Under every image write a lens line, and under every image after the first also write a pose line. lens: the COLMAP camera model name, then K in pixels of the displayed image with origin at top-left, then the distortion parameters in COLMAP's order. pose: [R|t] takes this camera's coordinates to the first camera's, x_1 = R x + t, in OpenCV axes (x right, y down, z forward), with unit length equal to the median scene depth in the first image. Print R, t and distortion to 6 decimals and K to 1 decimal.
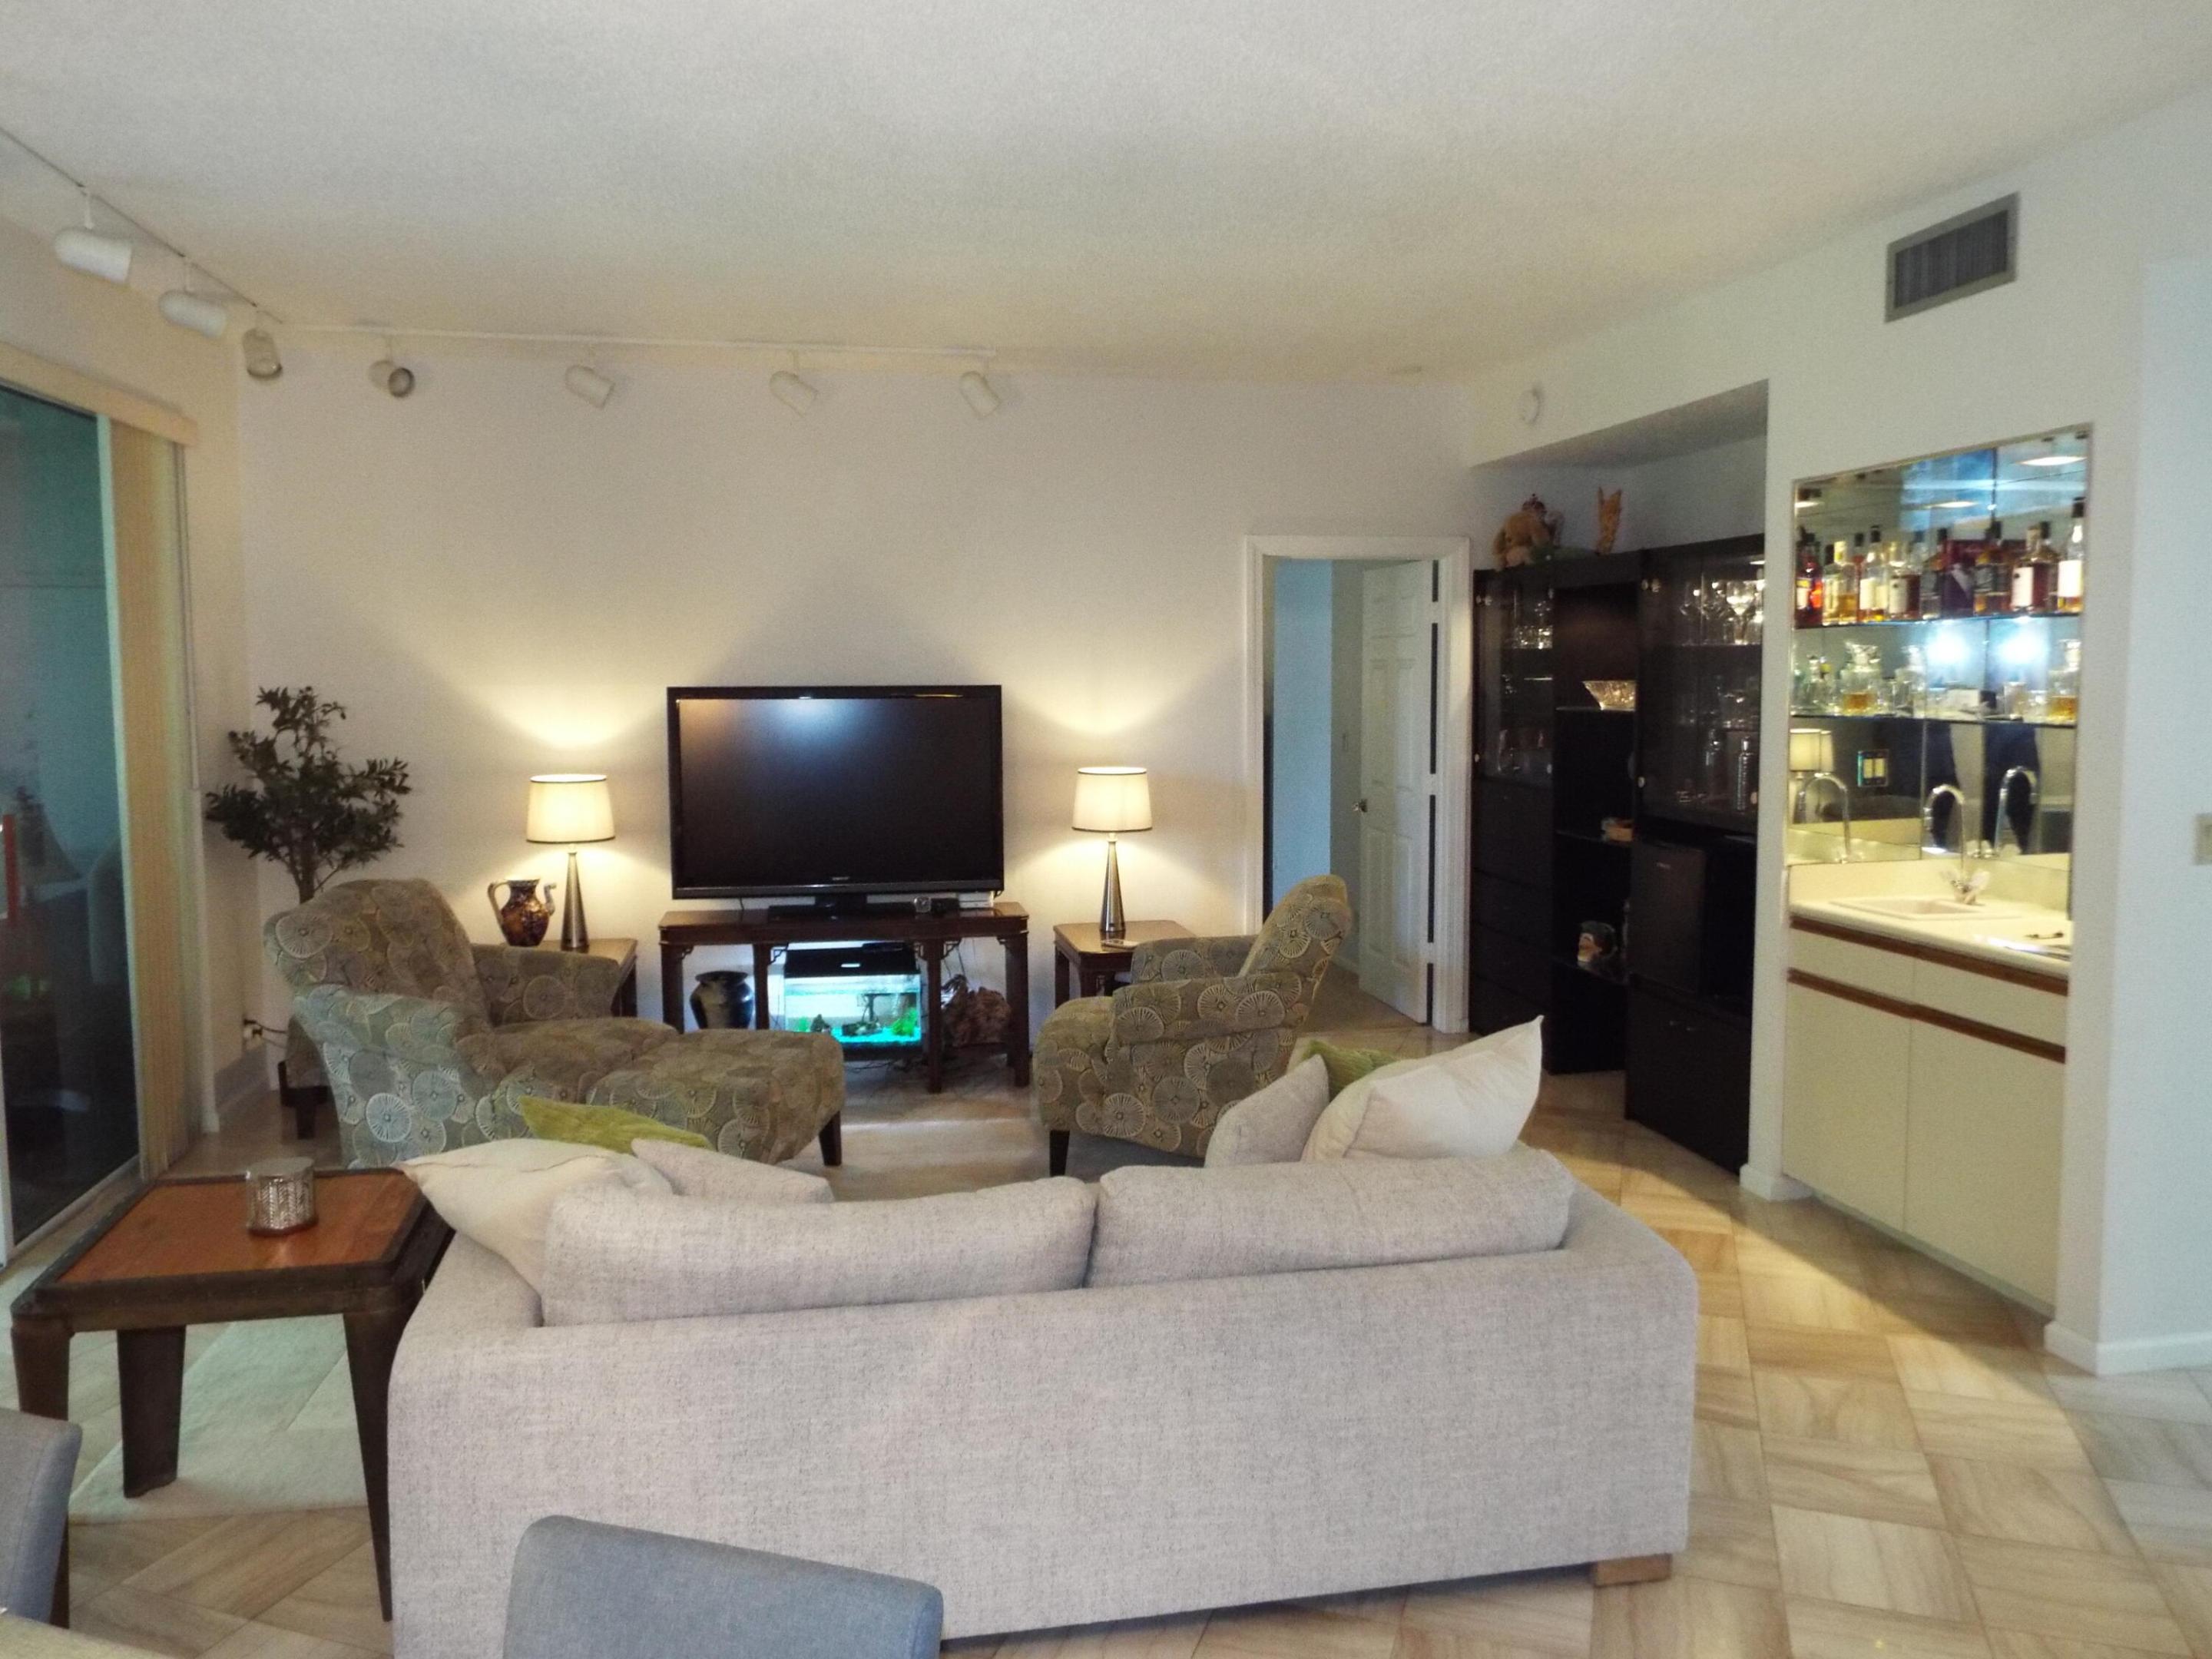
lens RADIAL K [[1565.3, 0, 1106.0], [0, 1565.3, 829.5], [0, 0, 1]] dist [-0.001177, -0.140554]
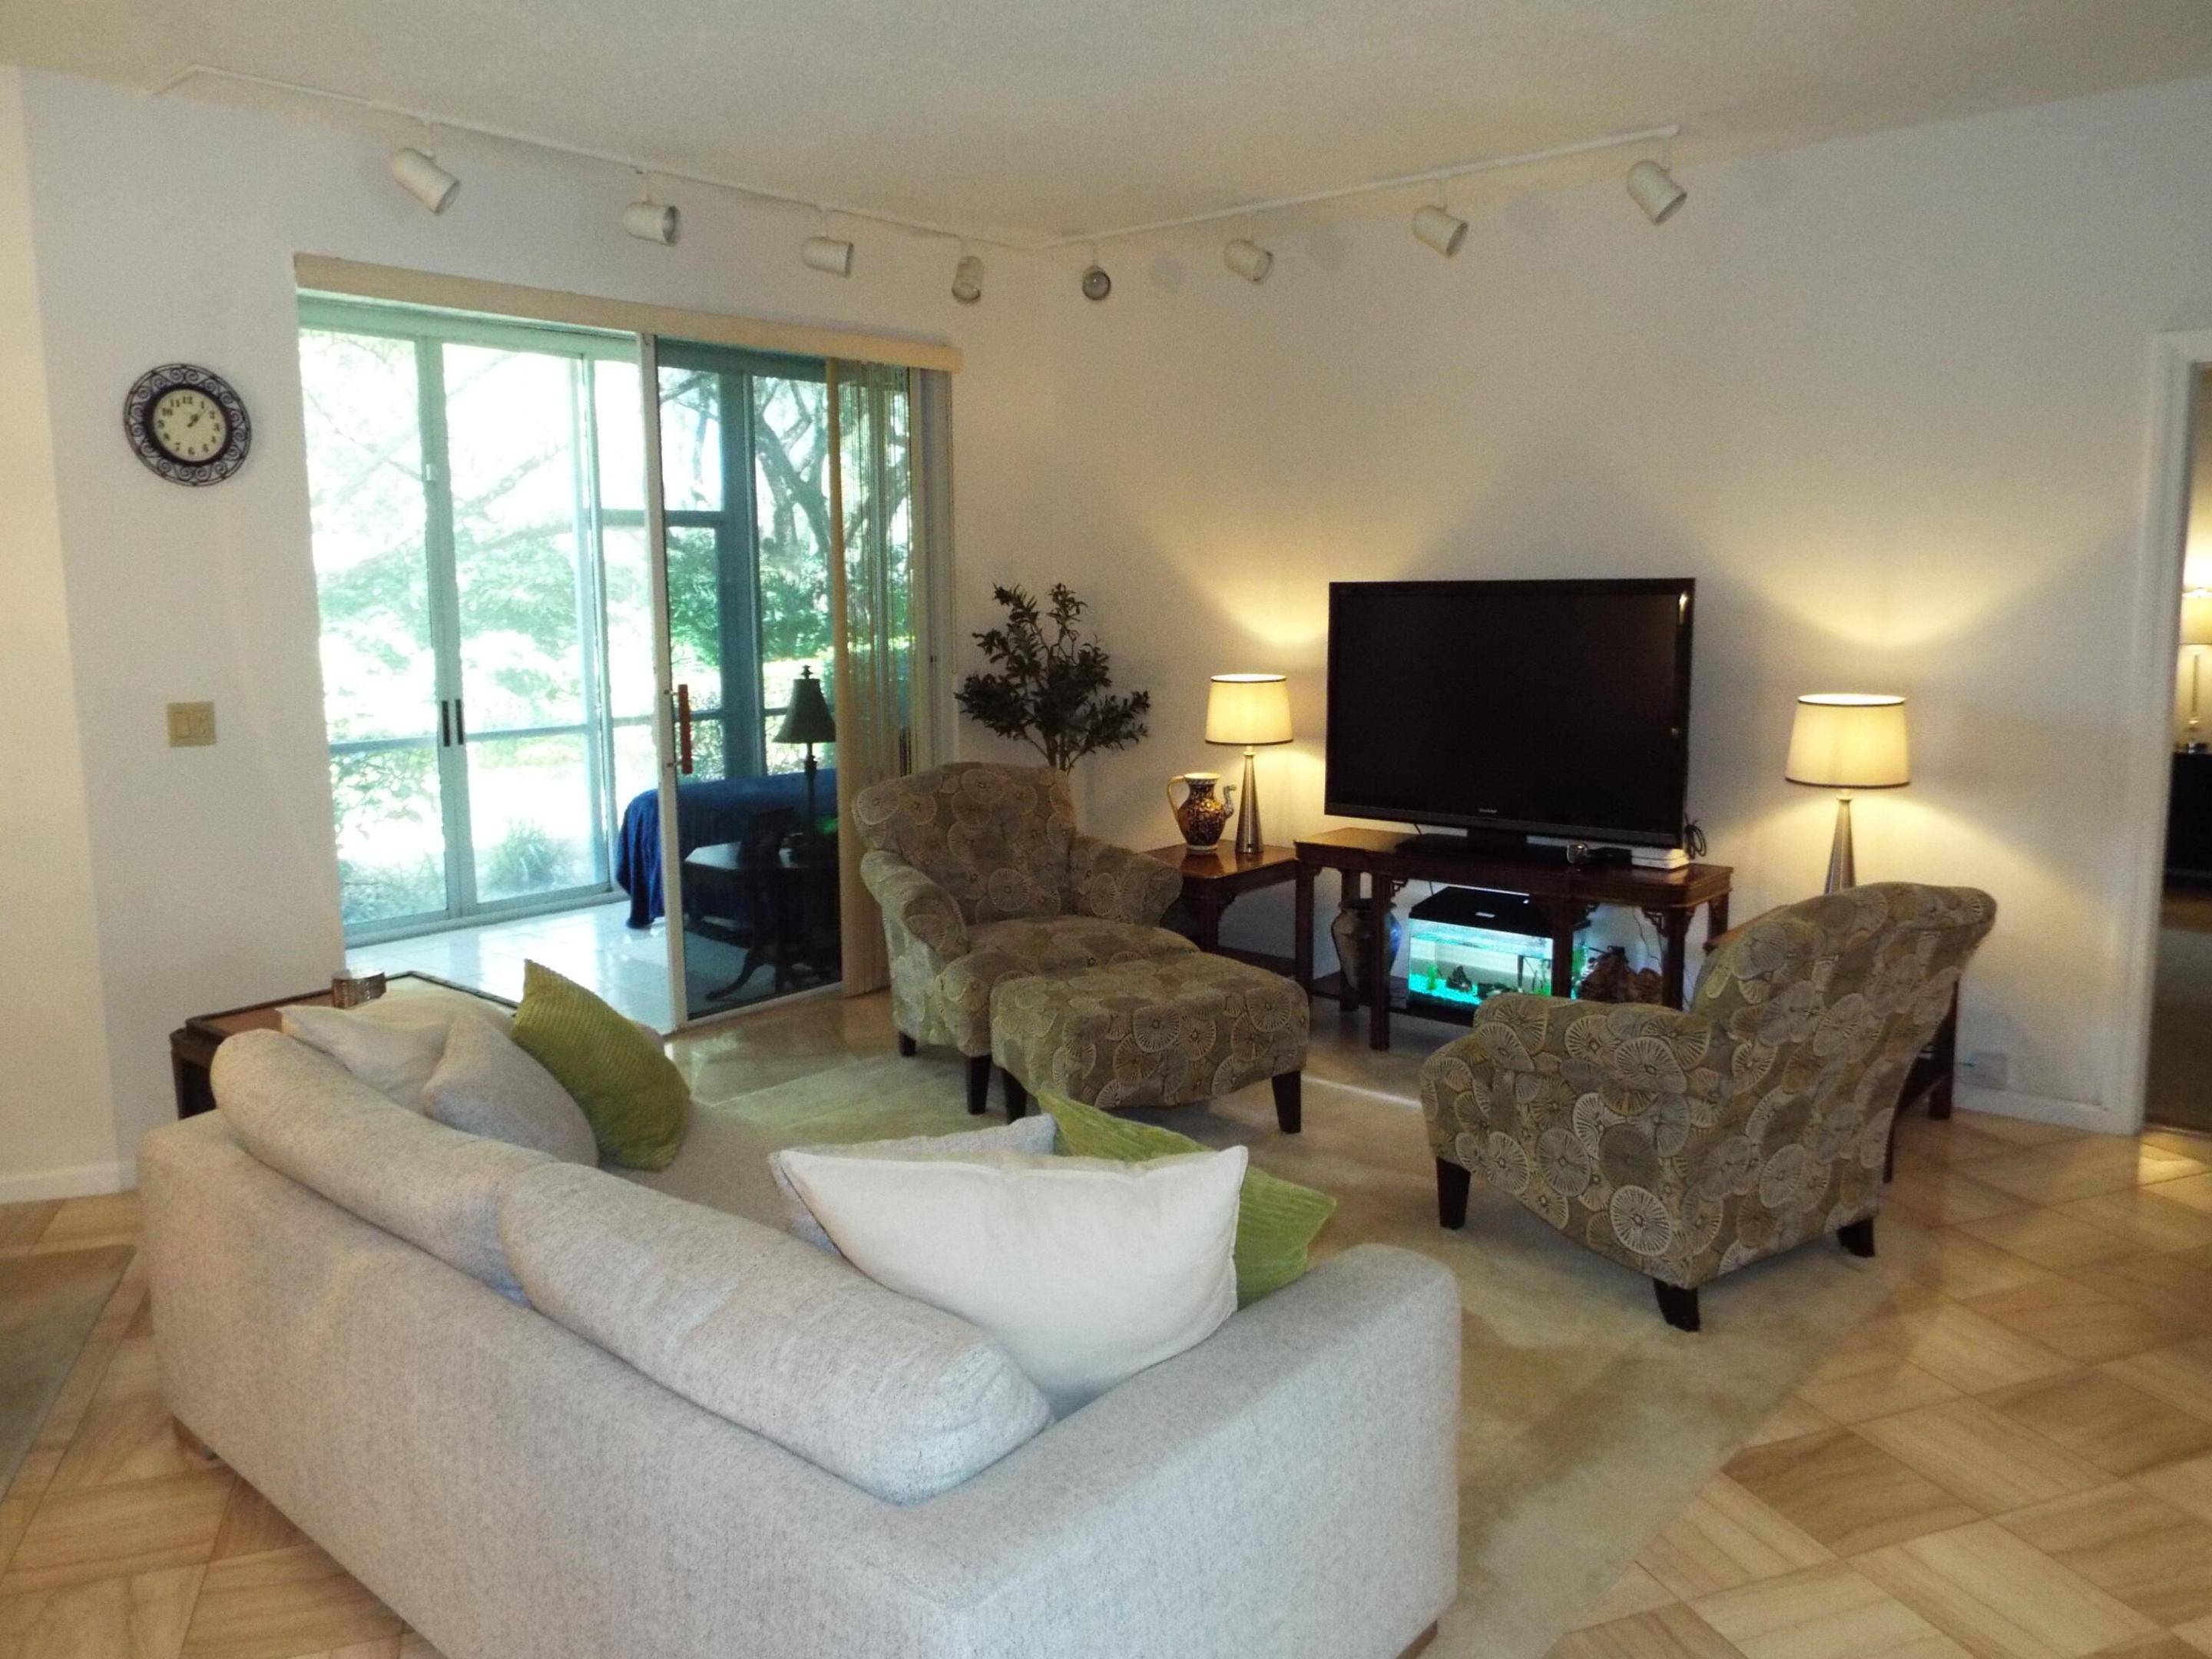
lens RADIAL K [[1565.3, 0, 1106.0], [0, 1565.3, 829.5], [0, 0, 1]] dist [-0.001177, -0.140554]
pose [[0.617503, 0.112335, -0.778506, 0.368188], [-0.063750, 0.993641, 0.092812, -0.024052], [0.783981, -0.007682, 0.620737, 0.325850]]
